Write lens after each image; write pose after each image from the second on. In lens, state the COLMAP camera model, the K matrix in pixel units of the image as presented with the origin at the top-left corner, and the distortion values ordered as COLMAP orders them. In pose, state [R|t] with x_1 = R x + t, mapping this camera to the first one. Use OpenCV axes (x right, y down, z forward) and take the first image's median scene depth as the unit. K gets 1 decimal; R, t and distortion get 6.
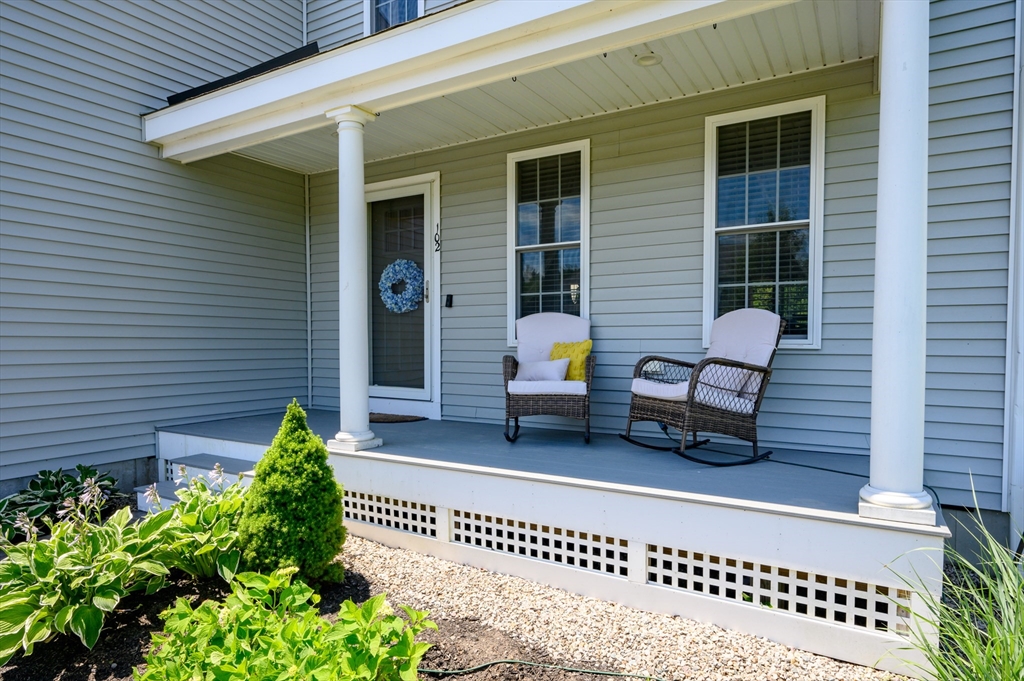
lens RADIAL K [[594.2, 0, 510.1], [0, 594.2, 361.4], [0, 0, 1]] dist [0.003883, -0.000136]
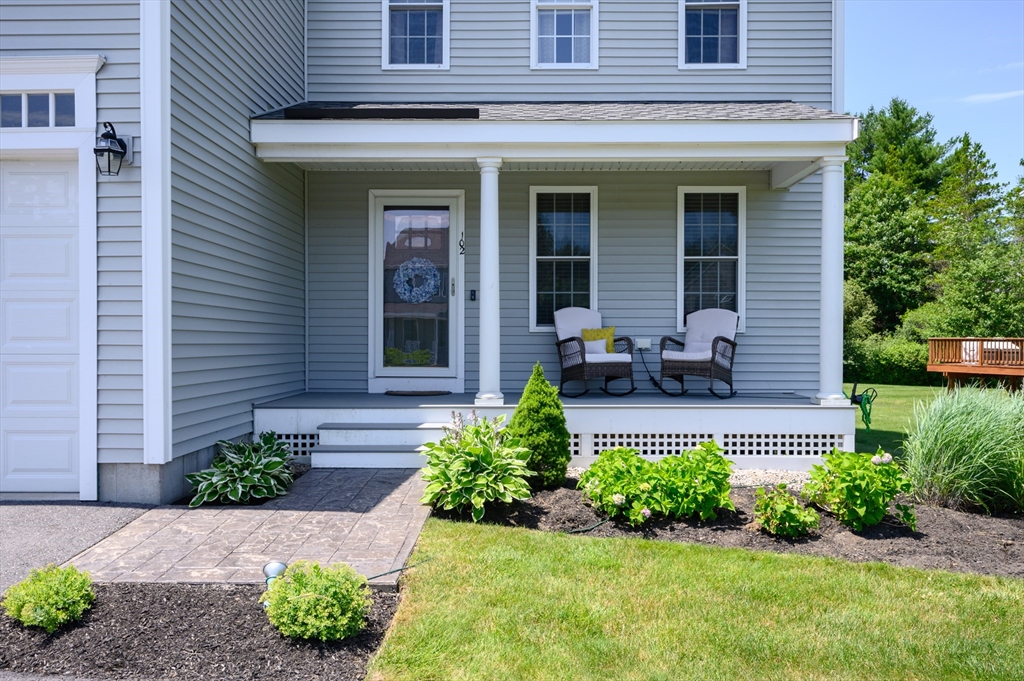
lens RADIAL K [[742.9, 0, 506.9], [0, 742.9, 344.4], [0, 0, 1]] dist [0.001909, -0.003157]
pose [[0.869819, -0.001951, 0.493366, -1.116186], [0.015509, 0.999606, -0.023389, 0.051797], [-0.493126, 0.027996, 0.869507, -0.512815]]
